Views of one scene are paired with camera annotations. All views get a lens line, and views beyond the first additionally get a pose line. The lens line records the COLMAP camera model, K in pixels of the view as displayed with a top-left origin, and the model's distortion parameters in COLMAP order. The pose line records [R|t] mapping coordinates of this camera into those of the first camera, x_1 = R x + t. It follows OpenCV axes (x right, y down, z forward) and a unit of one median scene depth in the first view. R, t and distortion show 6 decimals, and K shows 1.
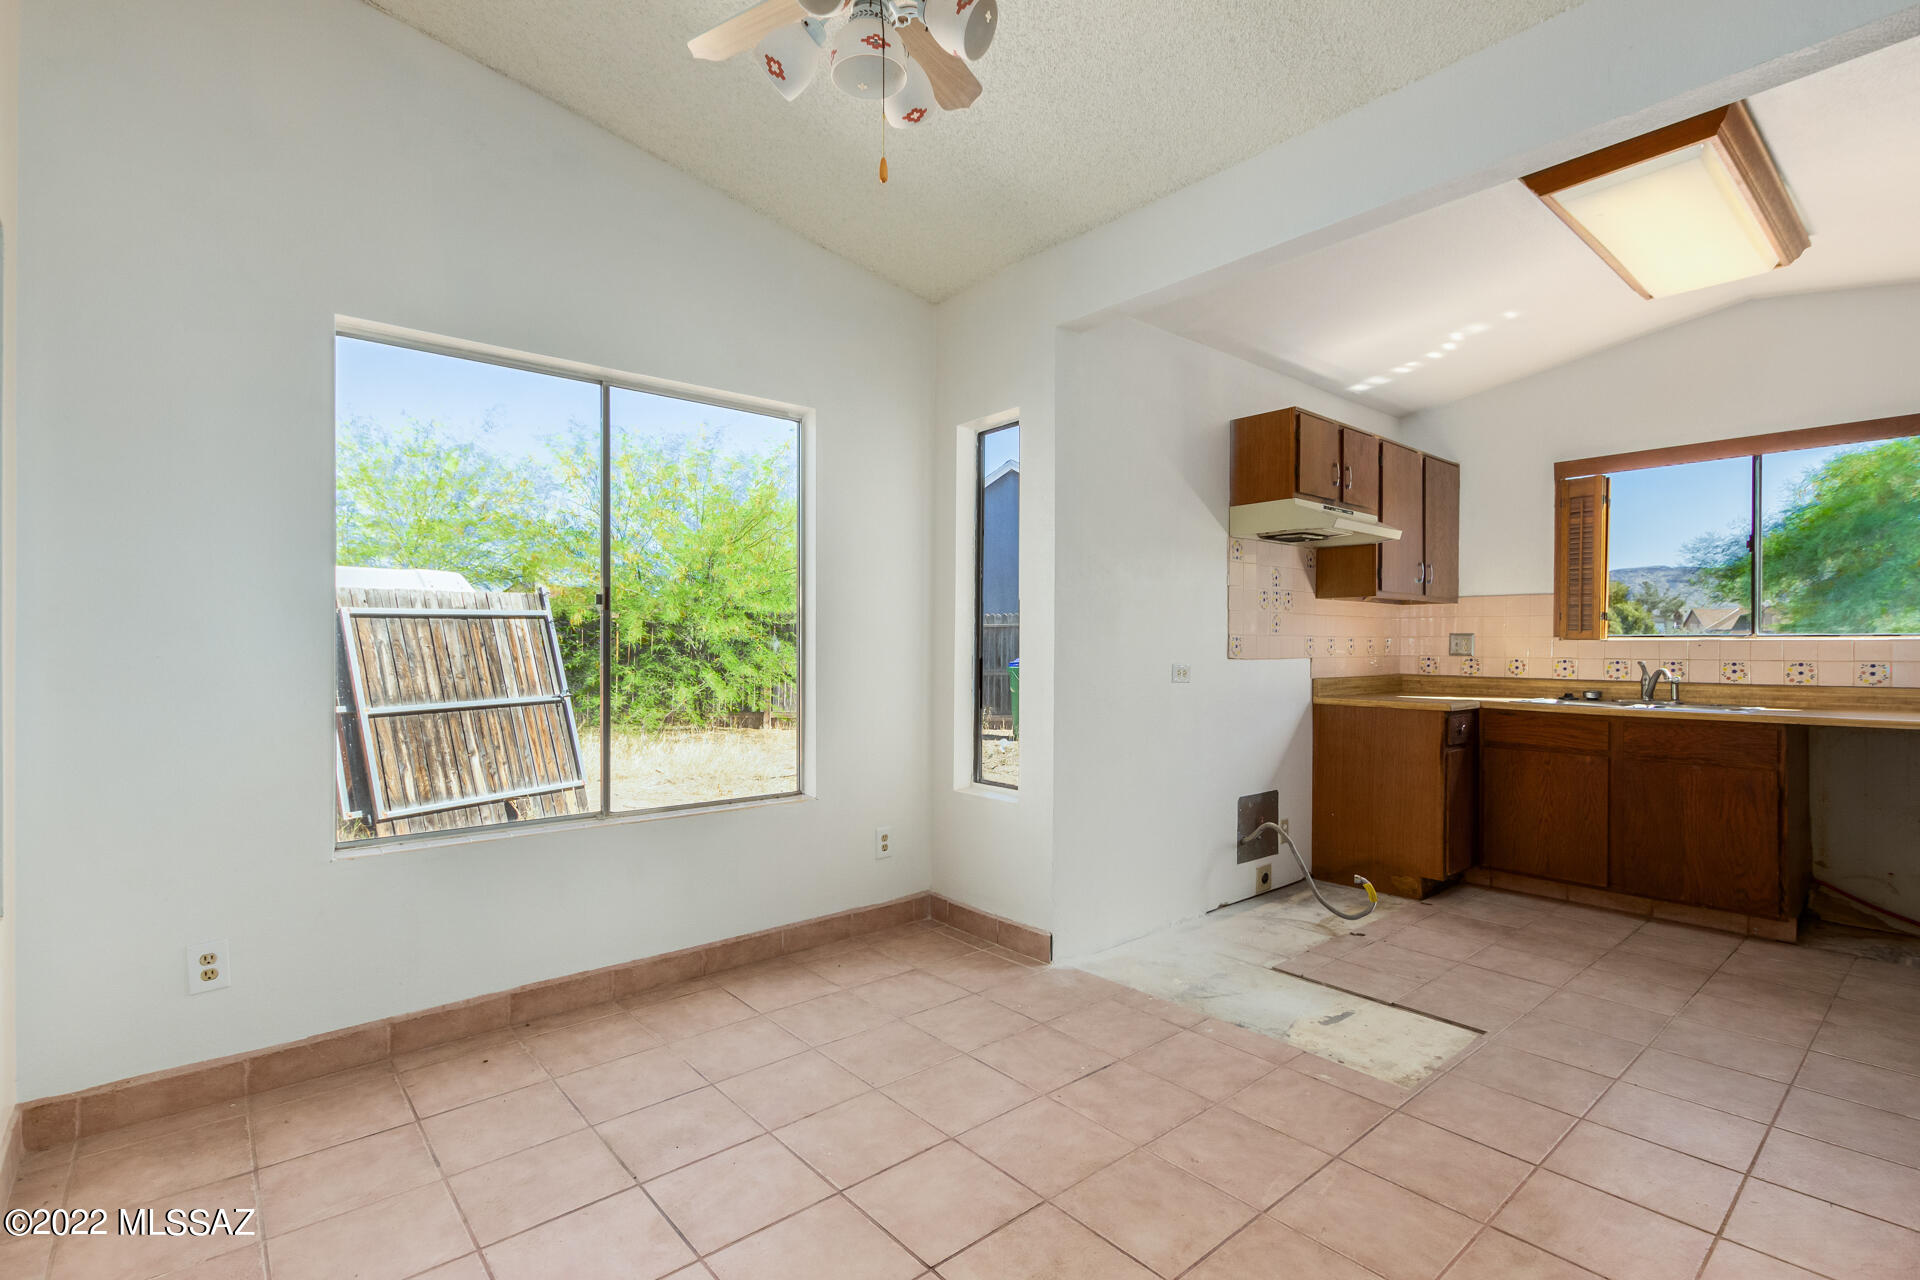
lens RADIAL K [[896.3, 0, 946.3], [0, 896.3, 648.1], [0, 0, 1]] dist [0.016428, -0.005318]
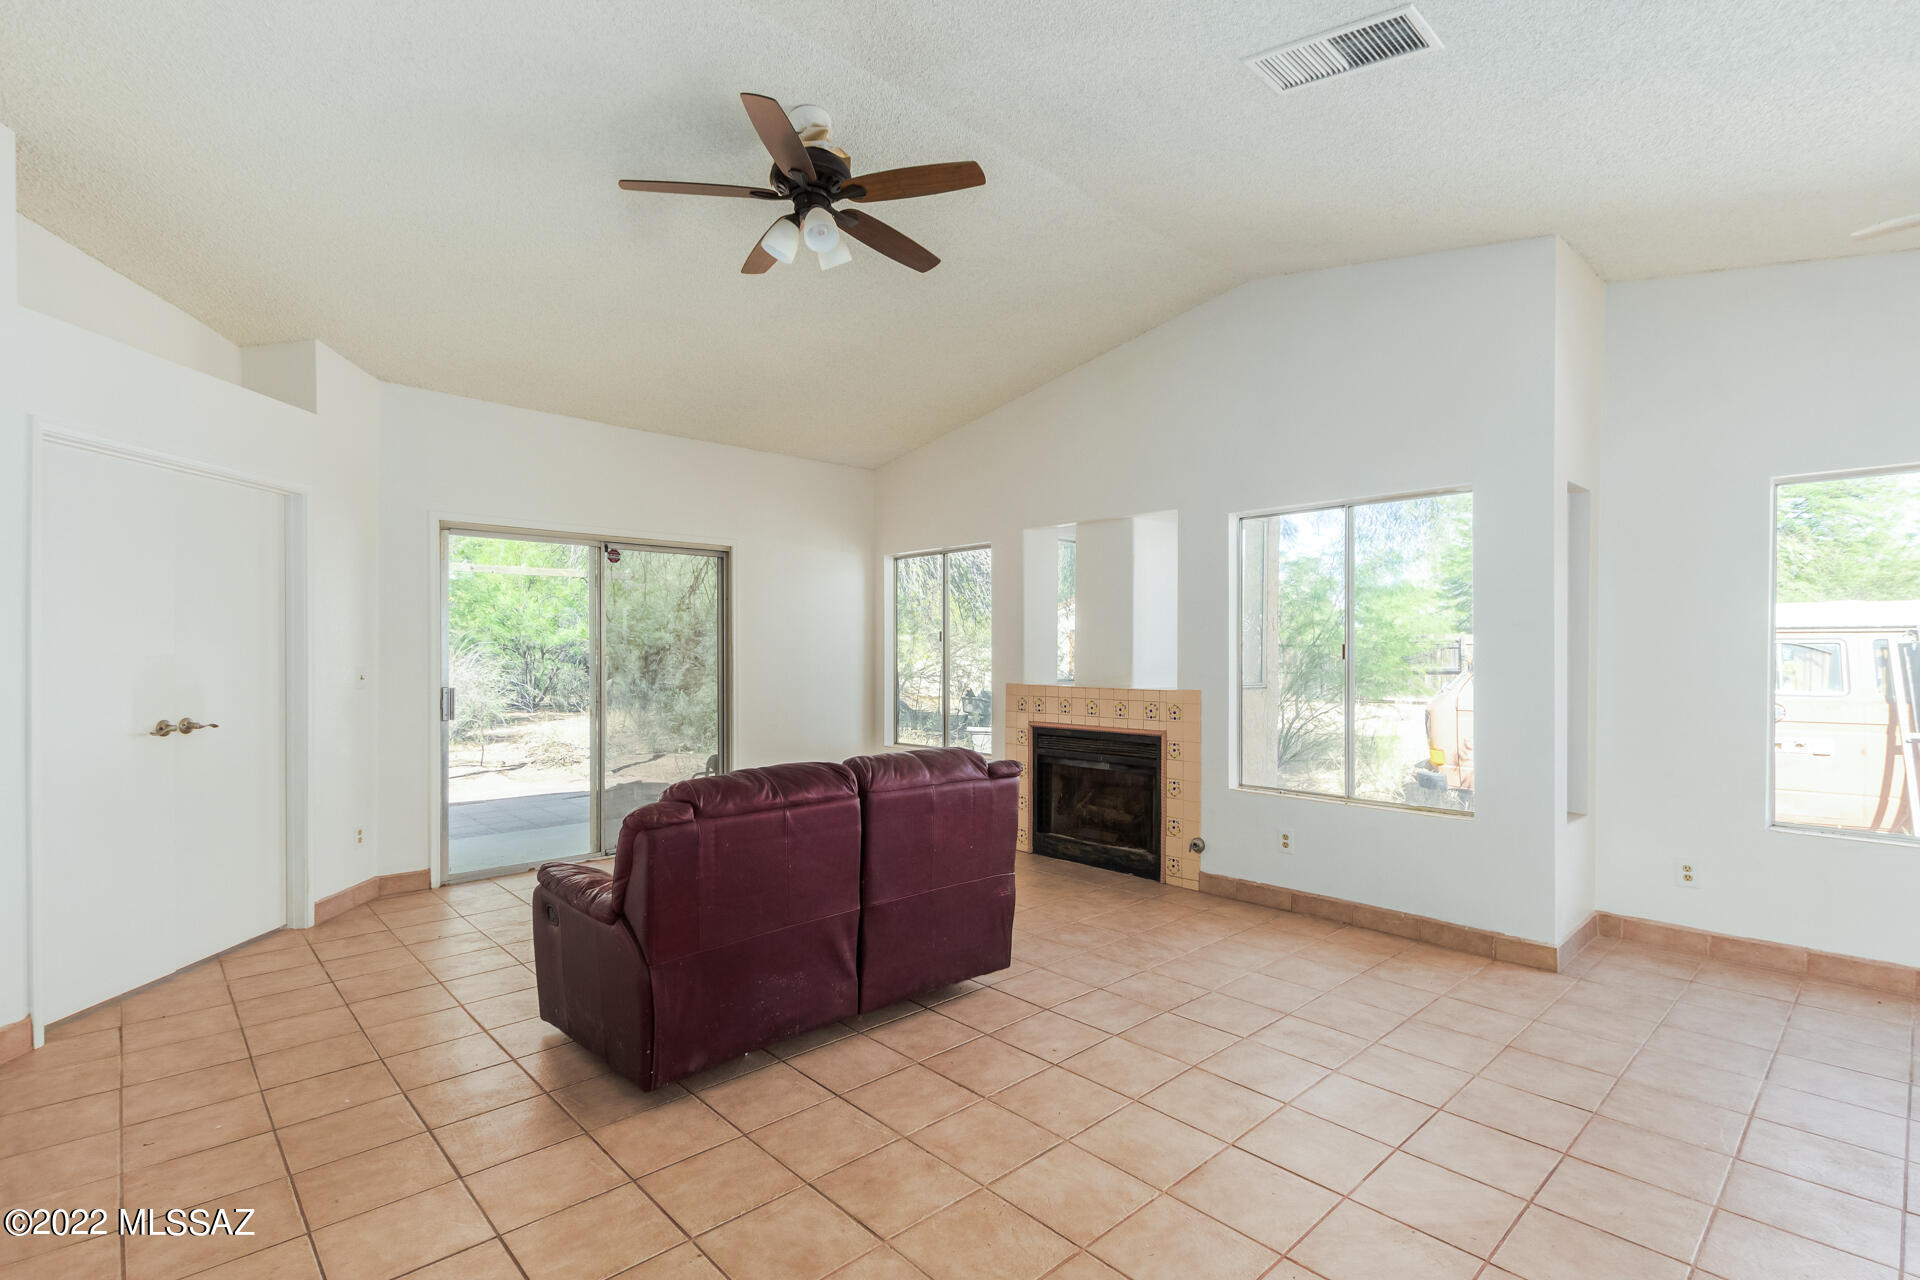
lens RADIAL K [[896.3, 0, 993.2], [0, 896.3, 650.0], [0, 0, 1]] dist [0.016428, -0.005318]
pose [[0.069237, -0.004446, -0.997590, 0.499988], [-0.007370, 0.999960, -0.004968, -0.036289], [0.997573, 0.007696, 0.069202, -0.276561]]
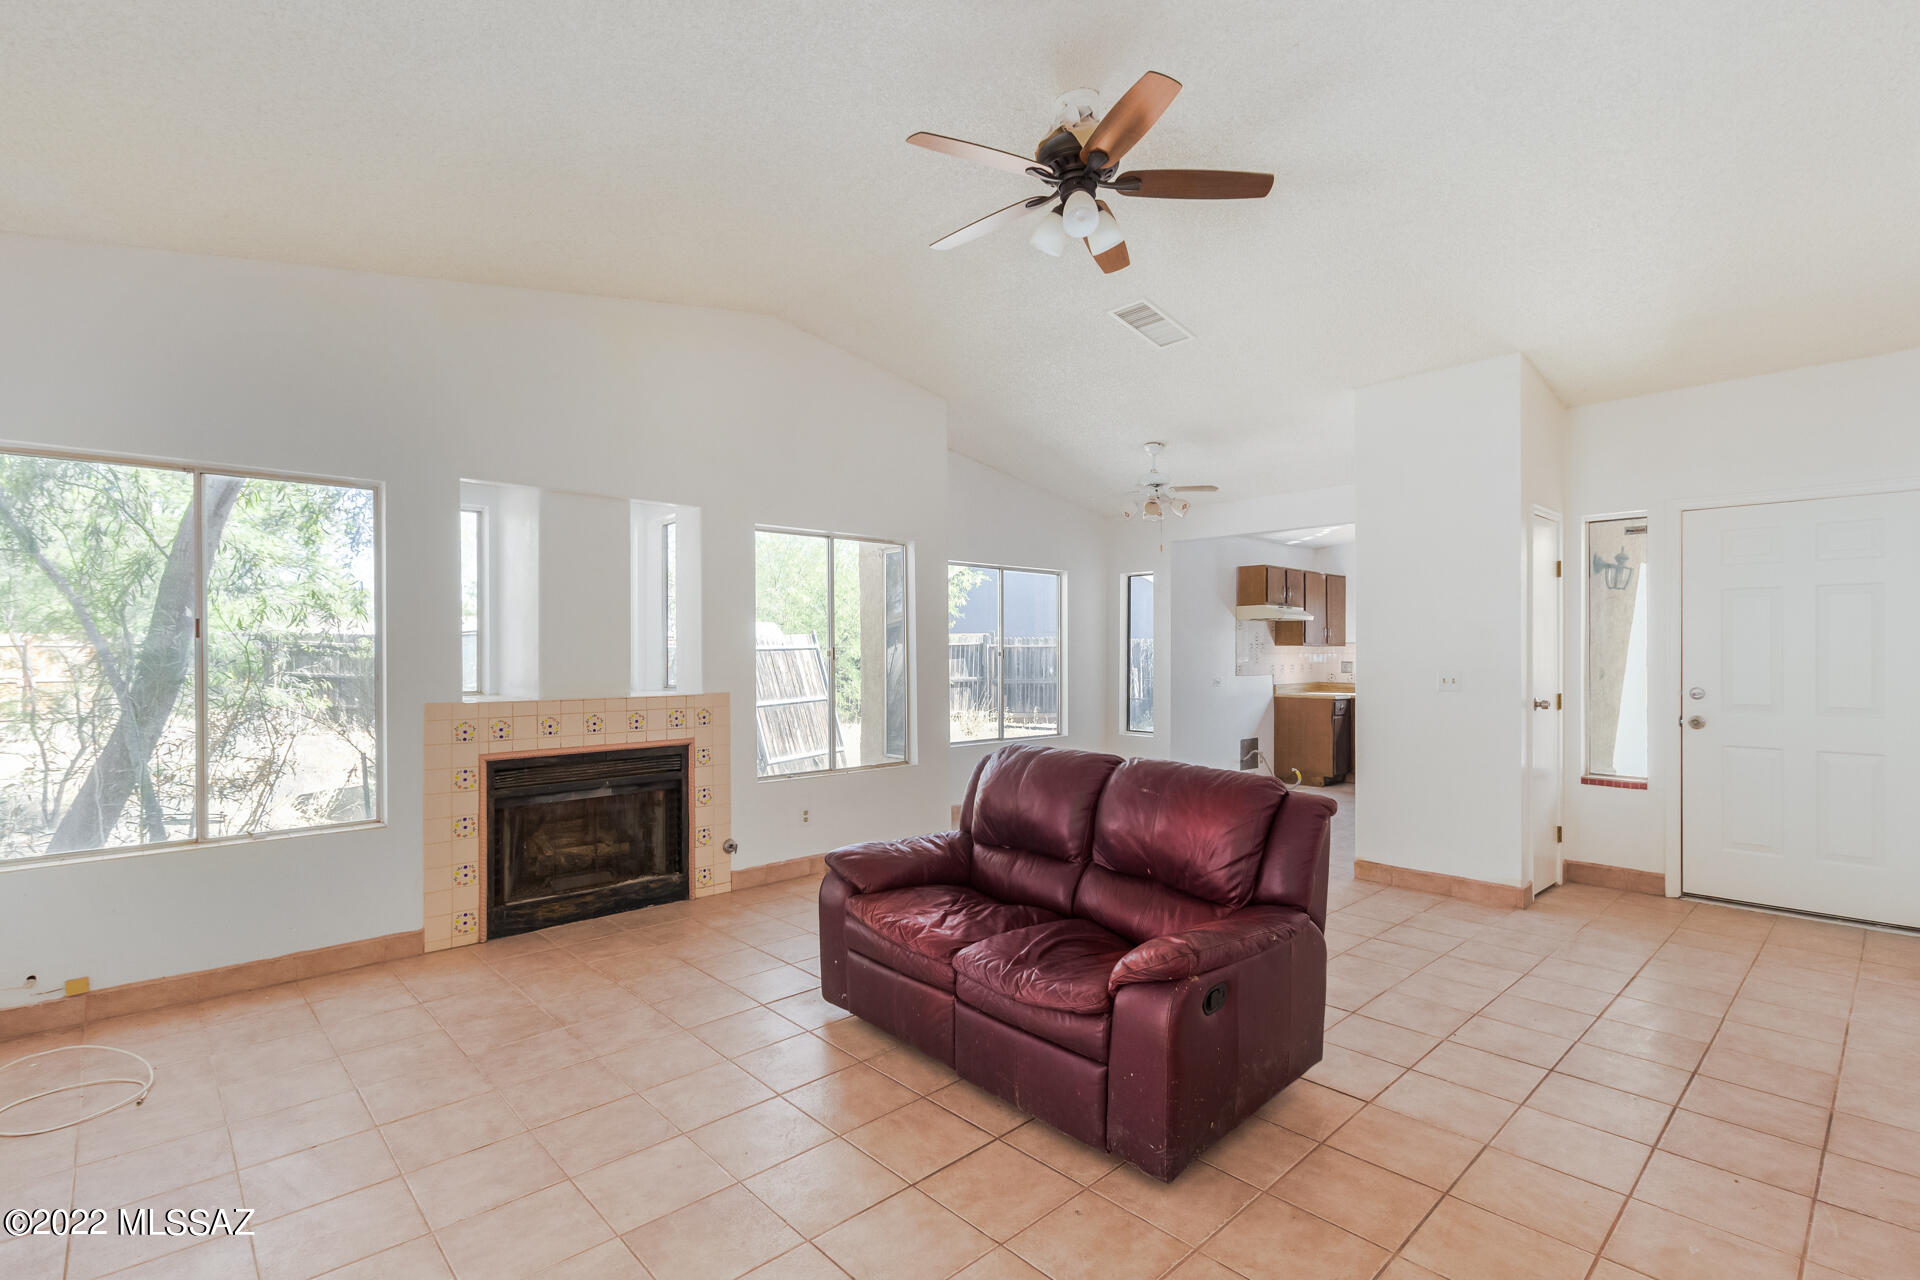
lens RADIAL K [[896.3, 0, 957.7], [0, 896.3, 649.4], [0, 0, 1]] dist [0.016428, -0.005318]
pose [[0.998624, -0.001181, 0.052425, -0.501999], [0.001533, 0.999977, -0.006668, -0.040155], [-0.052416, 0.006739, 0.998603, -1.206464]]
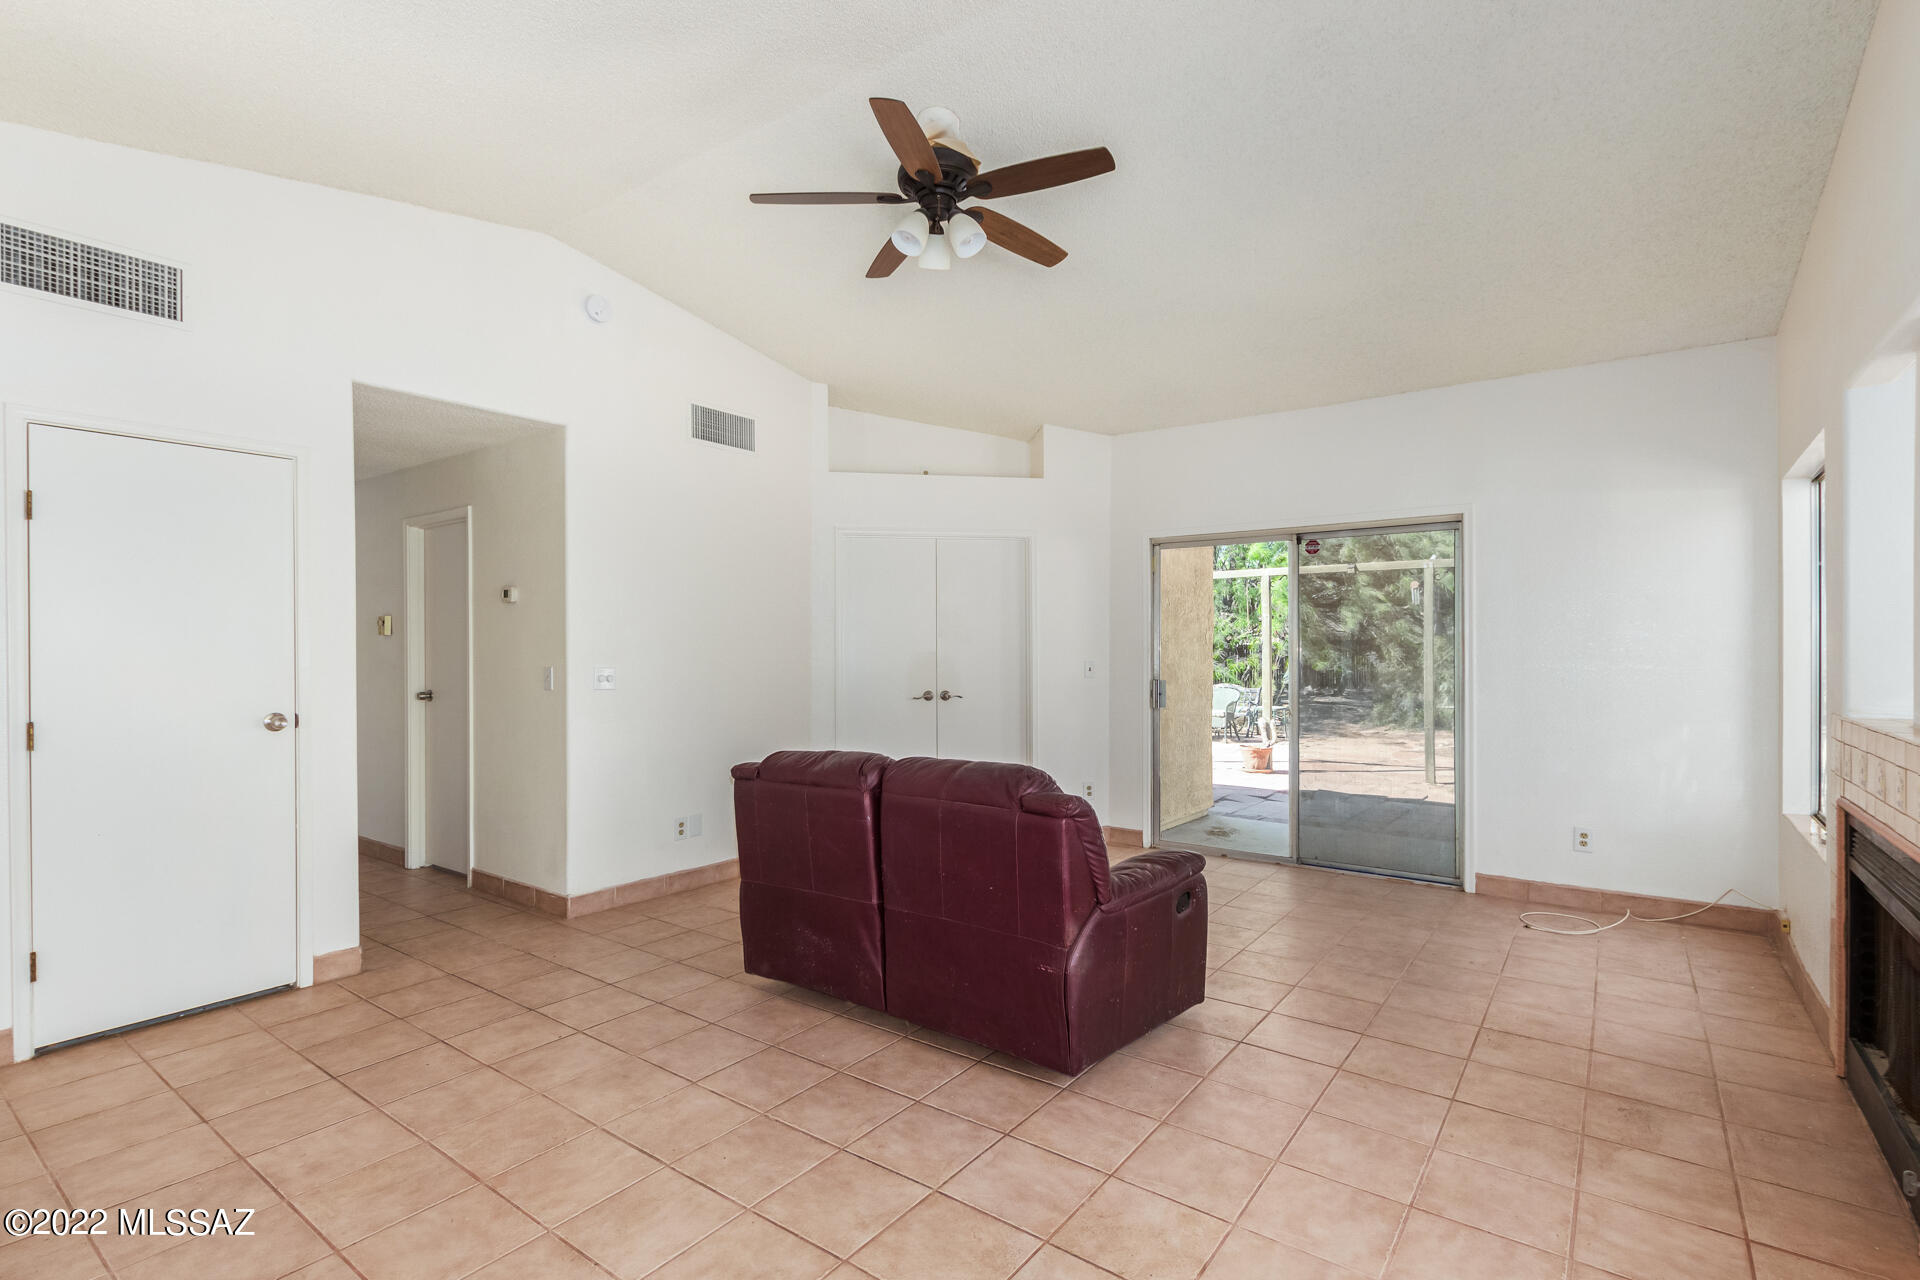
lens RADIAL K [[896.3, 0, 946.9], [0, 896.3, 646.4], [0, 0, 1]] dist [0.016428, -0.005318]
pose [[-0.974552, -0.000282, -0.224162, -0.163634], [-0.000319, 1.000000, 0.000129, -0.039350], [0.224162, 0.000197, -0.974552, 0.432338]]
